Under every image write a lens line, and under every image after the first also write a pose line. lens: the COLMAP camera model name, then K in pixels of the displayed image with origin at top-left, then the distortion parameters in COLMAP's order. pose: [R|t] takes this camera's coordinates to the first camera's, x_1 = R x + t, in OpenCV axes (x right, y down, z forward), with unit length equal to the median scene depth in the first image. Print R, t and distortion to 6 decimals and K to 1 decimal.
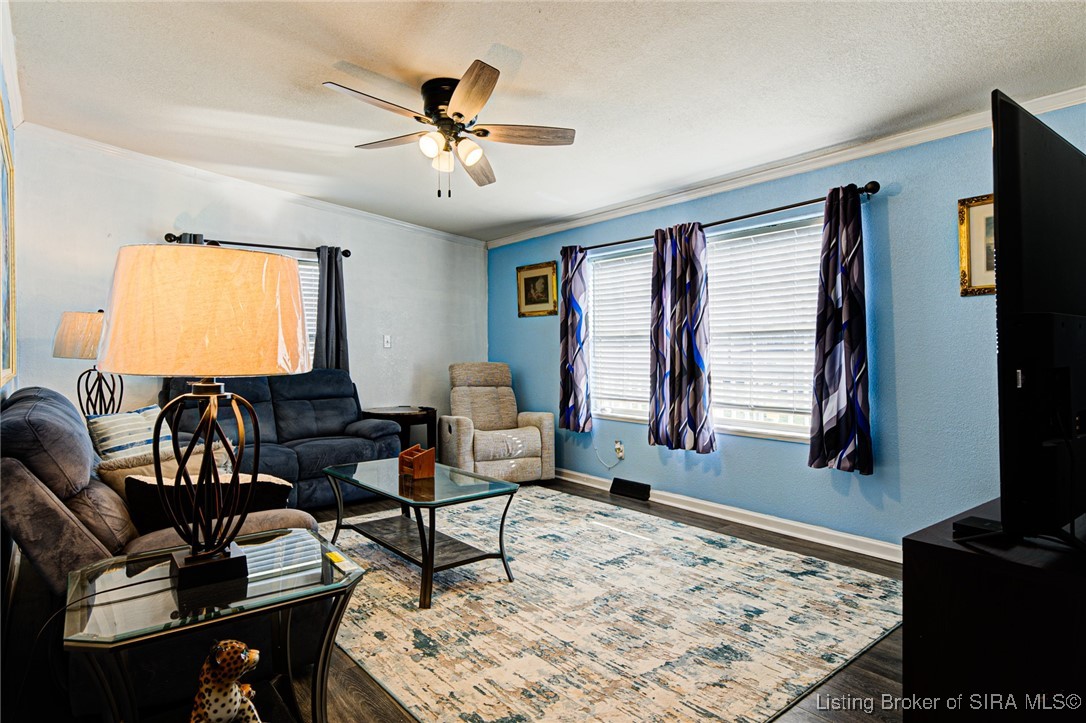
lens RADIAL K [[618.1, 0, 544.1], [0, 618.1, 355.1], [0, 0, 1]] dist [0.015706, 0.001305]
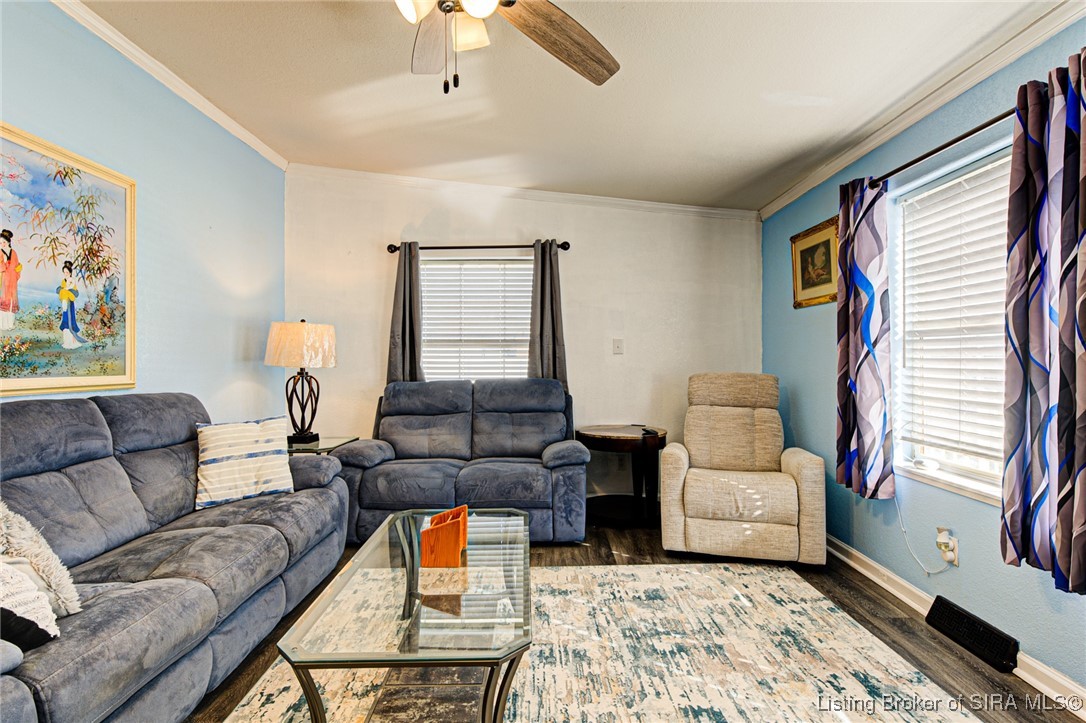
lens RADIAL K [[535.9, 0, 542.4], [0, 535.9, 358.6], [0, 0, 1]] dist [0.005922, 0.001404]
pose [[0.778967, -0.001687, -0.627063, 0.137843], [-0.002055, 0.999984, -0.005243, -0.001842], [0.627061, 0.005373, 0.778951, 0.421829]]
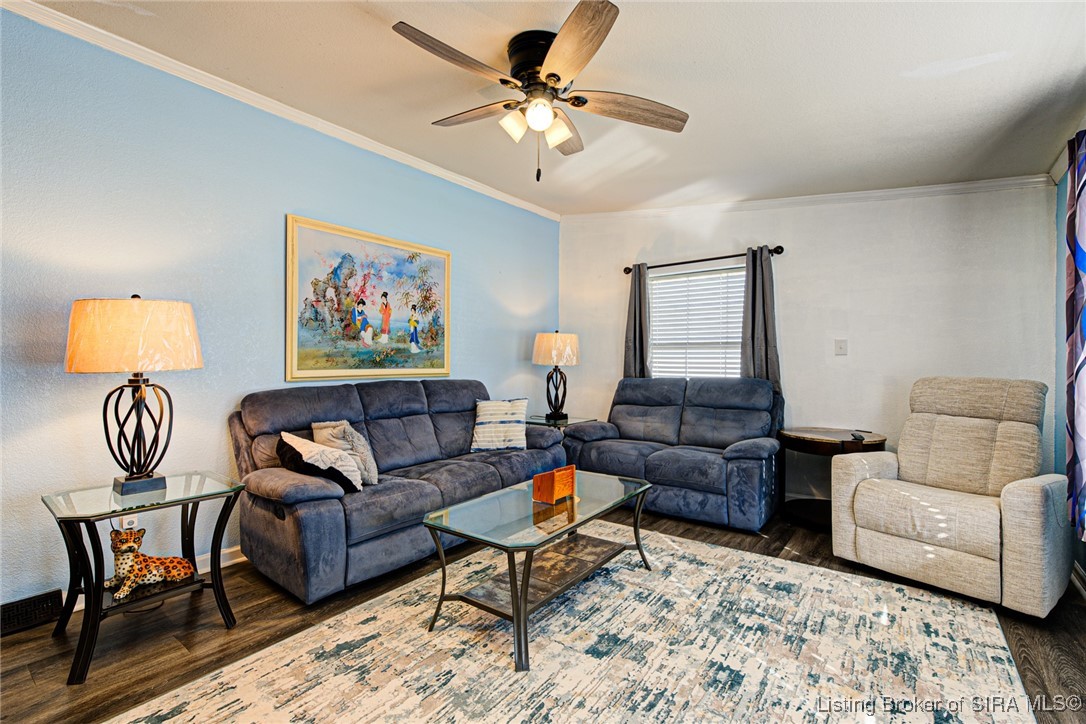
lens RADIAL K [[496.4, 0, 540.8], [0, 496.4, 357.8], [0, 0, 1]] dist [0.001778, 0.001607]
pose [[0.234599, -0.001314, -0.972091, 0.320981], [-0.007931, 0.999963, -0.003266, -0.003643], [0.972060, 0.008476, 0.234580, 0.534286]]
